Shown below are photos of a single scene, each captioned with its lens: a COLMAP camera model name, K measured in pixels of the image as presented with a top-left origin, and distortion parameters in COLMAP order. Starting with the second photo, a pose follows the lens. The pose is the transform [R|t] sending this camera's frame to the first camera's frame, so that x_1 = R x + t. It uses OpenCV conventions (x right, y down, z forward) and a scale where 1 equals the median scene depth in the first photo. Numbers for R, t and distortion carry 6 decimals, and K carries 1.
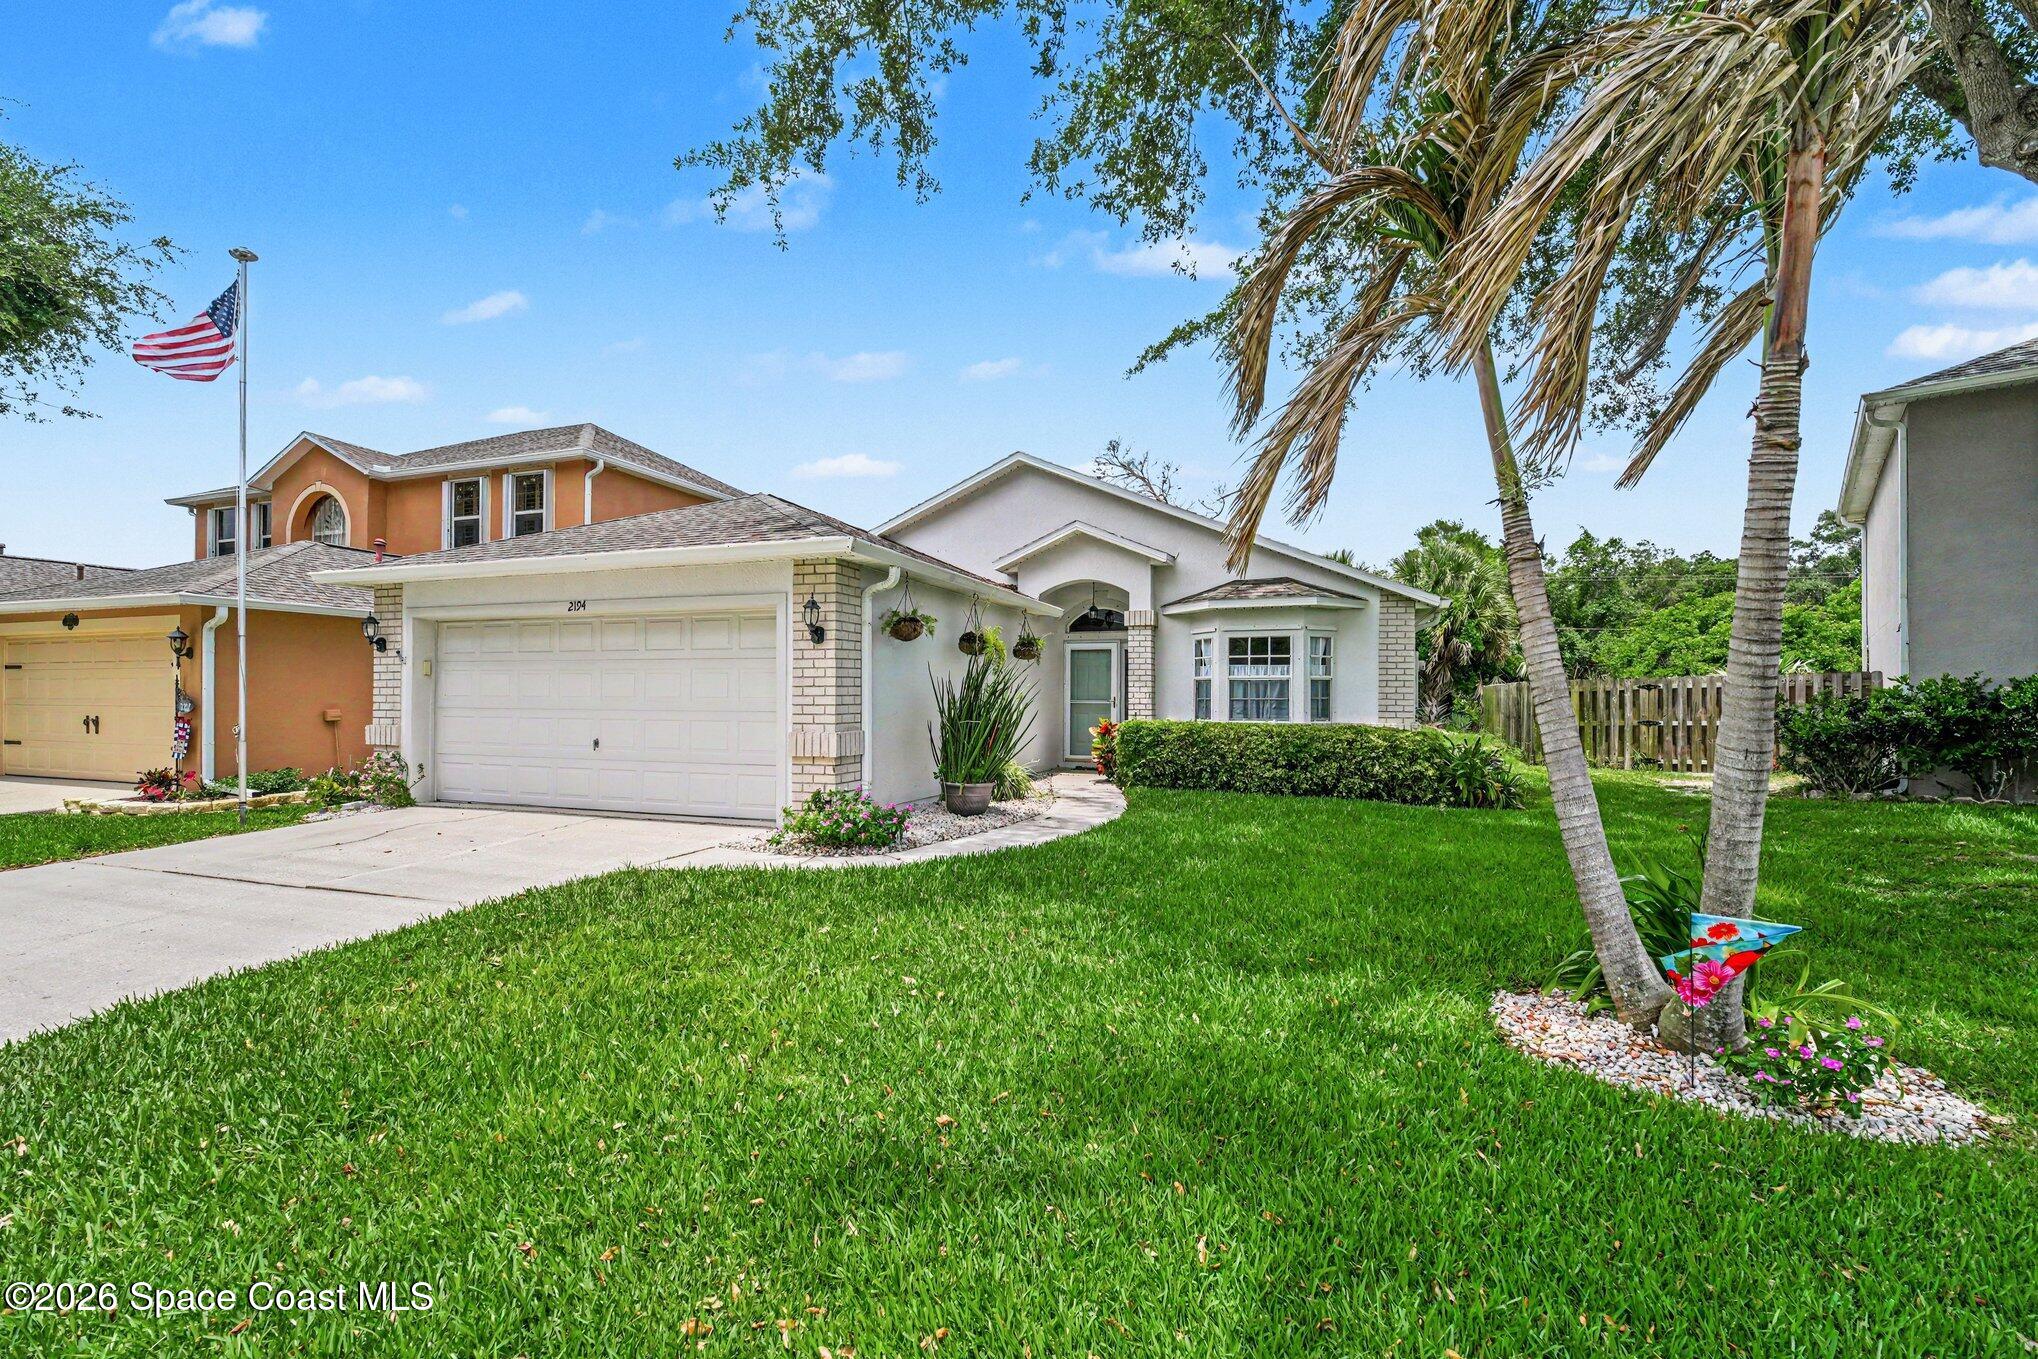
lens RADIAL K [[879.9, 0, 1067.6], [0, 879.9, 702.1], [0, 0, 1]] dist [-0.024325, -0.000490]
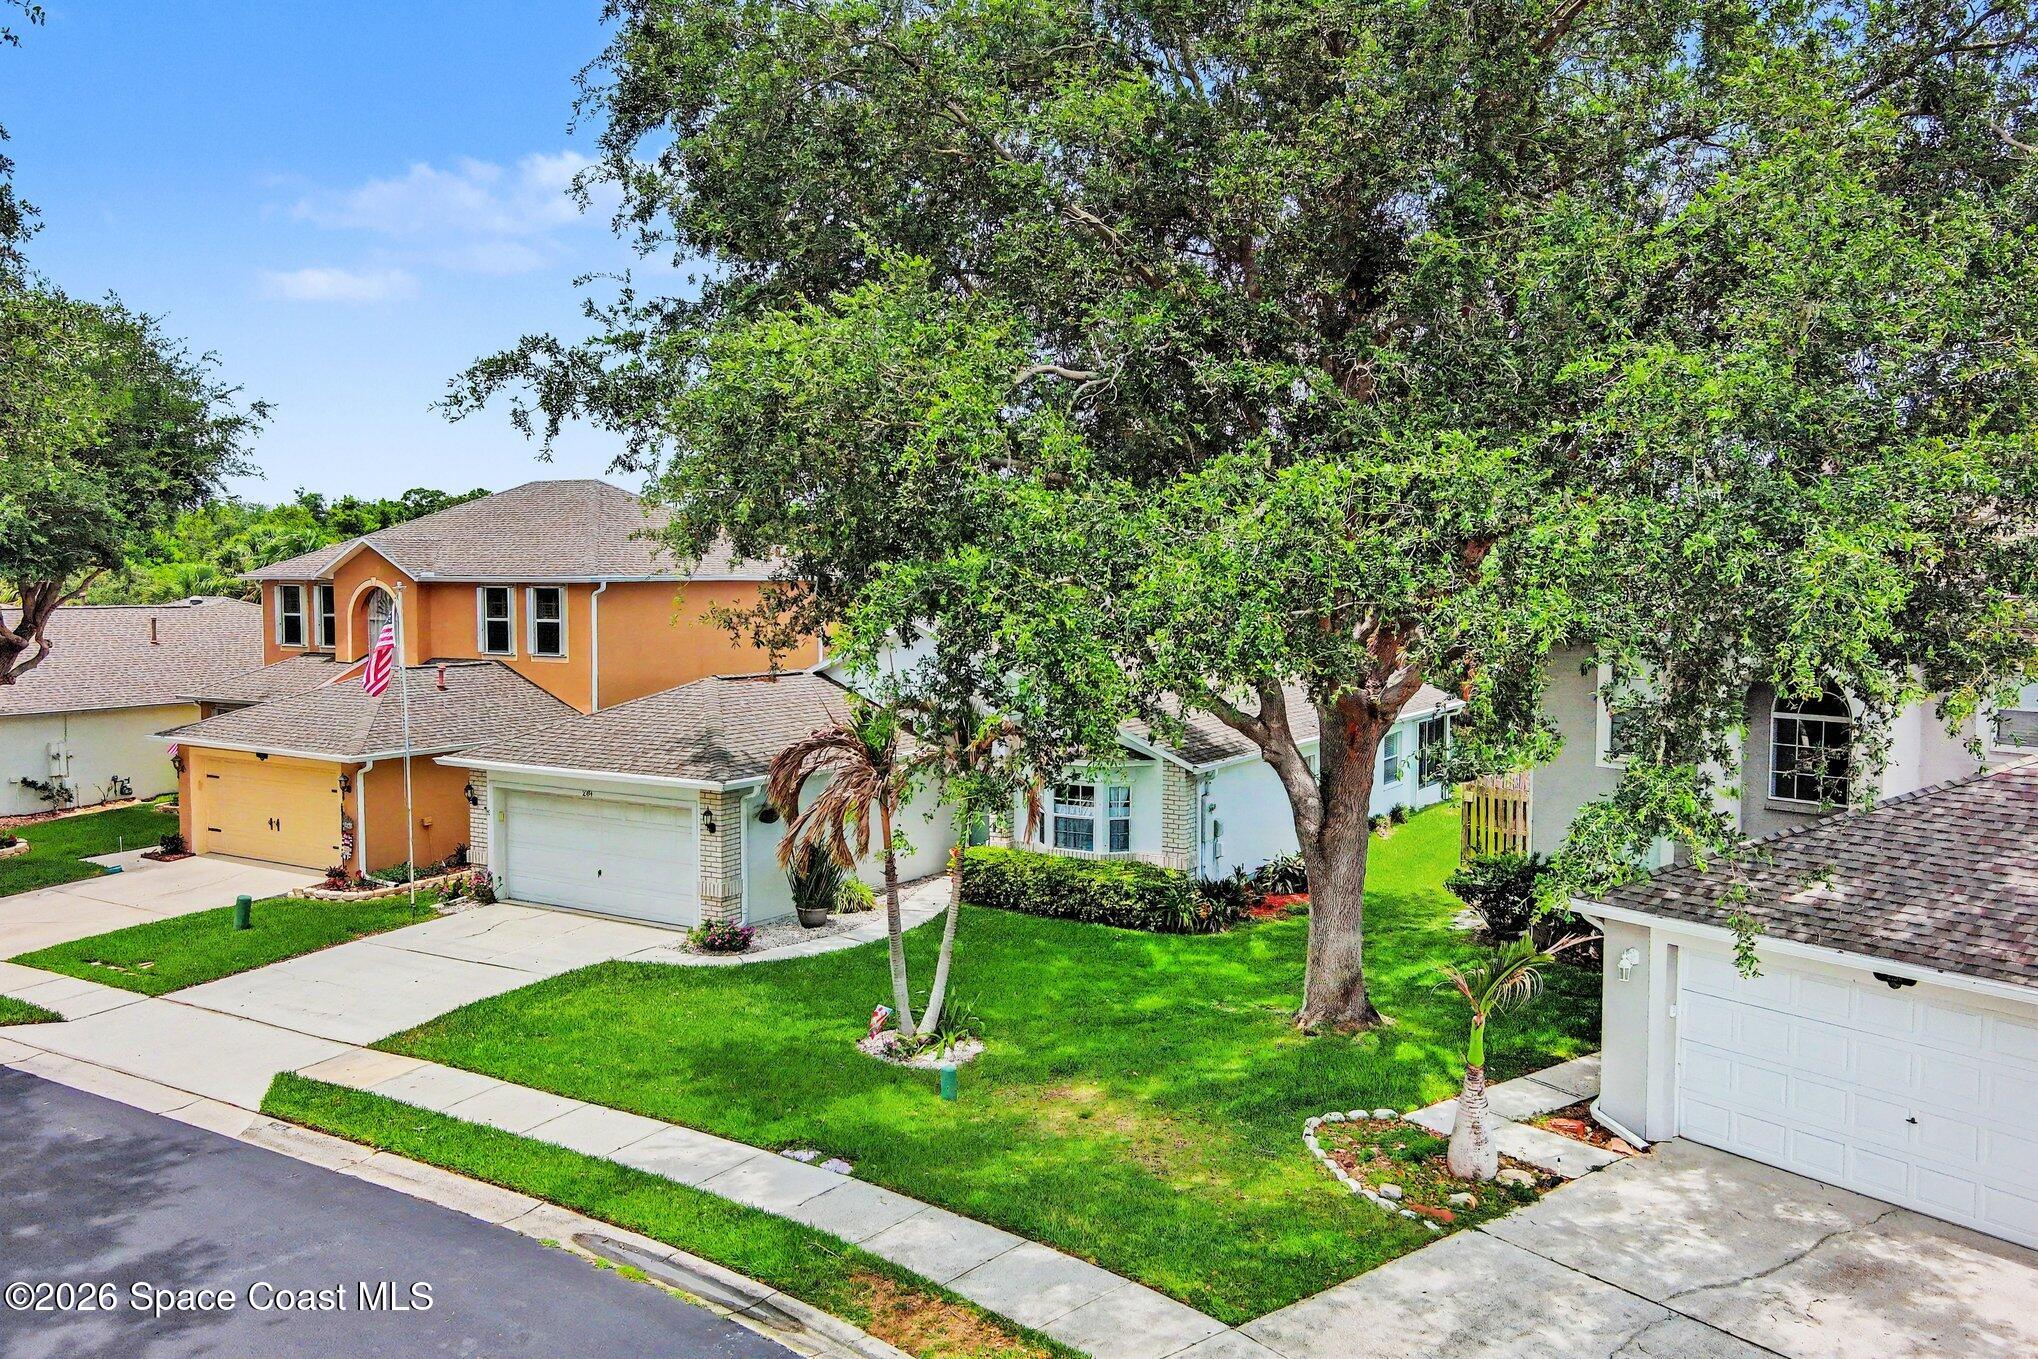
lens RADIAL K [[1511.2, 0, 1019.0], [0, 1511.2, 679.5], [0, 0, 1]] dist [-0.005670, 0.000183]
pose [[0.972561, 0.009372, -0.232458, 0.737104], [0.001025, 0.999006, 0.044566, -0.367851], [0.232645, -0.043581, 0.971585, -1.300623]]
